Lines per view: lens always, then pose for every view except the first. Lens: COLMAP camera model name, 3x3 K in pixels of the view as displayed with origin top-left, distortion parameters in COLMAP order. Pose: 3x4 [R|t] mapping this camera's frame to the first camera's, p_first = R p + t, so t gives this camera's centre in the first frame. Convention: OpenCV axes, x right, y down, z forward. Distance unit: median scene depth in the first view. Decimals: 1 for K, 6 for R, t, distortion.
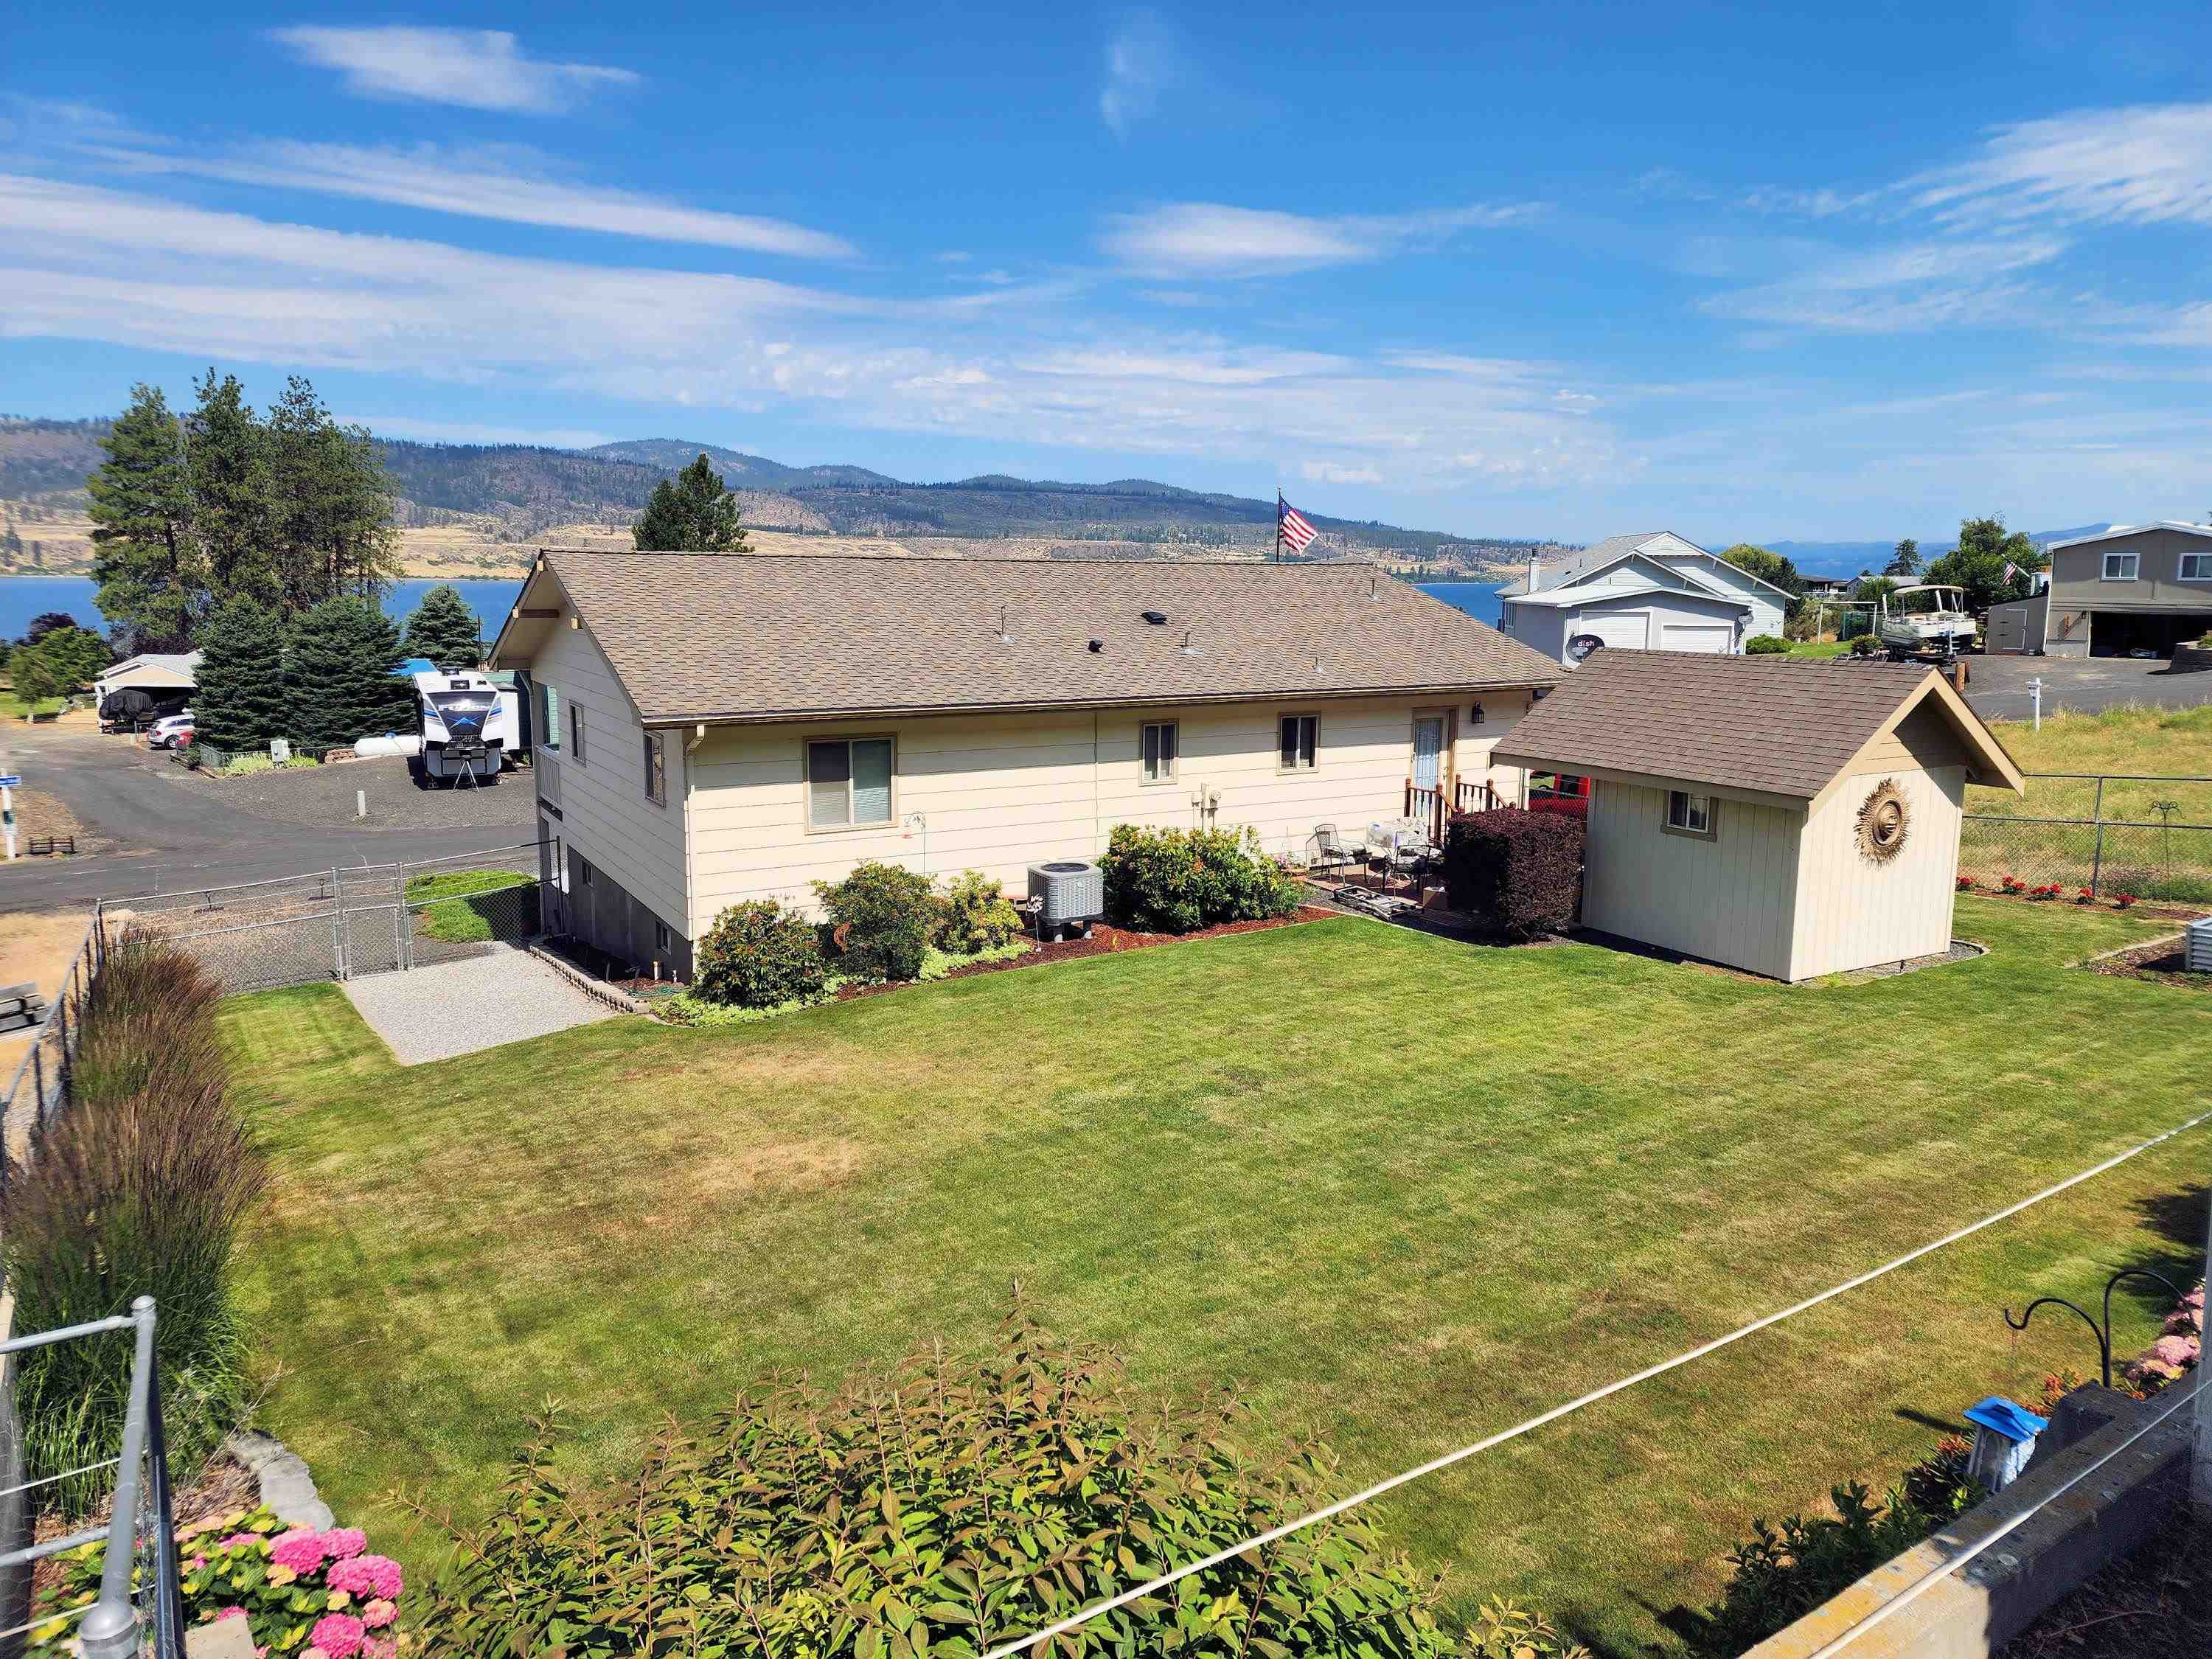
lens RADIAL K [[1465.0, 0, 1106.0], [0, 1465.0, 829.5], [0, 0, 1]] dist [0.063979, -0.070611]
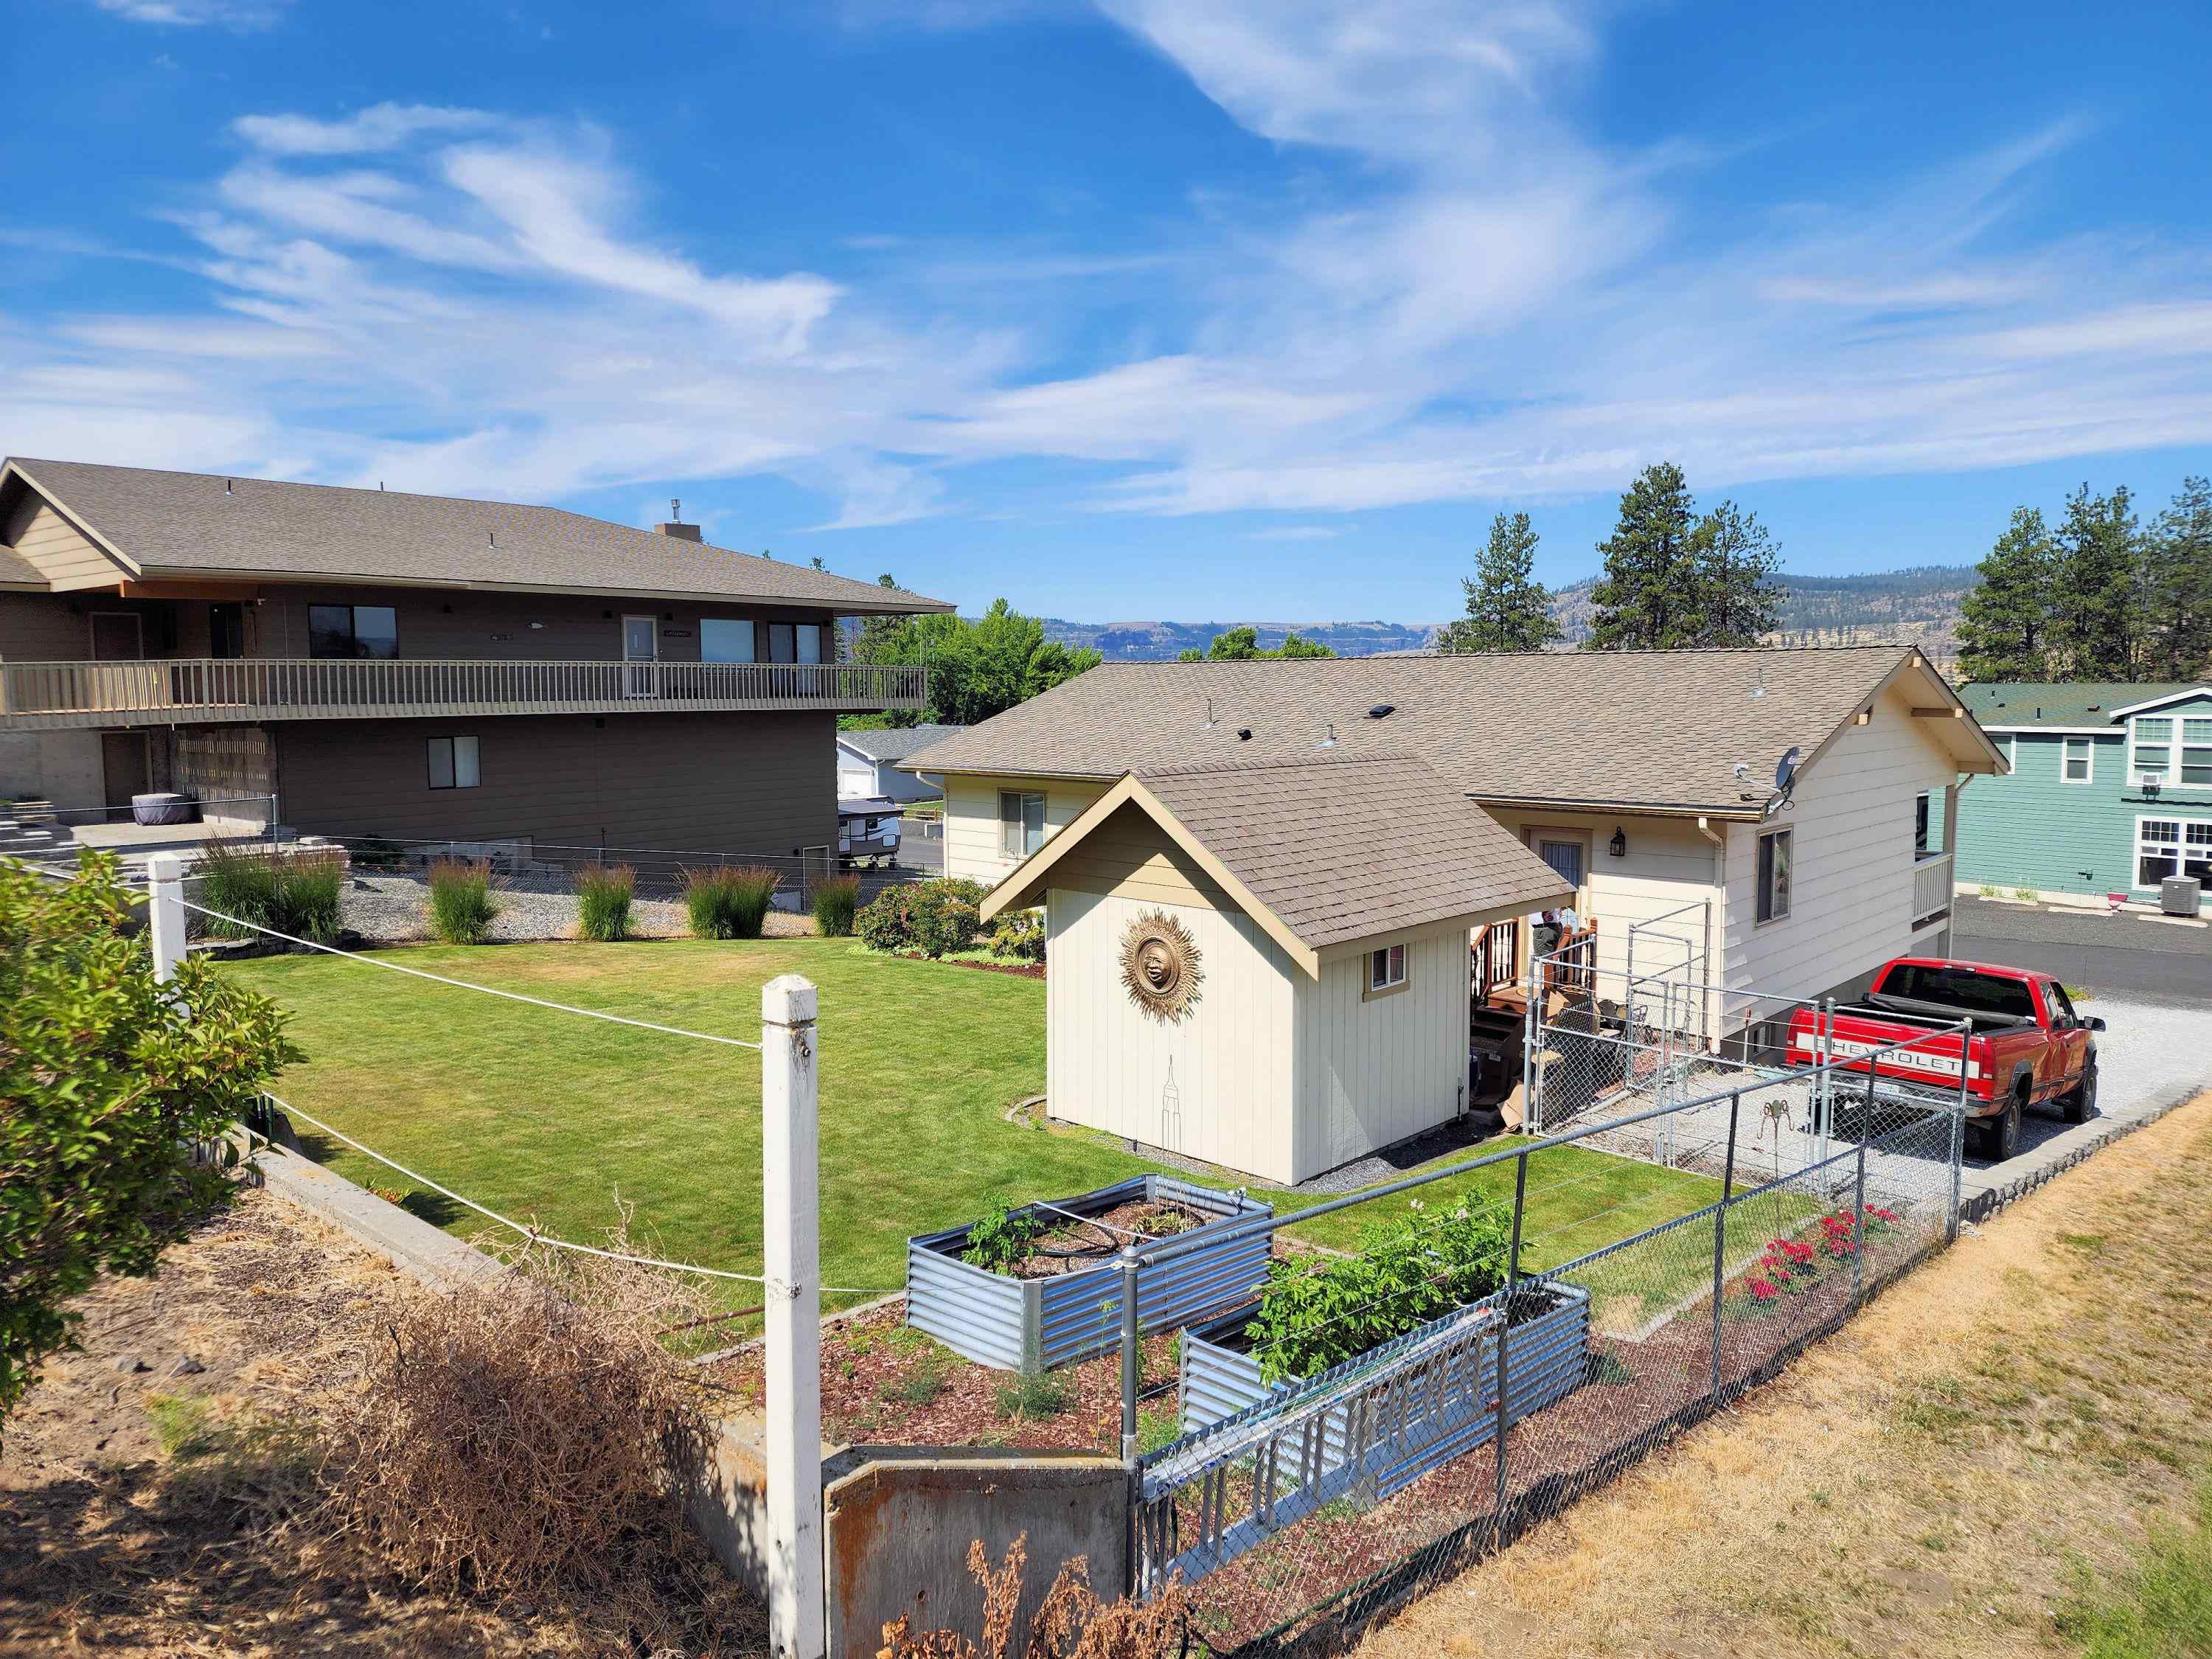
lens RADIAL K [[1465.0, 0, 1106.0], [0, 1465.0, 829.5], [0, 0, 1]] dist [0.063979, -0.070611]
pose [[0.277297, 0.085015, -0.957016, 0.936757], [-0.157035, 0.986693, 0.042150, -0.078169], [0.947864, 0.138597, 0.286957, 0.542680]]
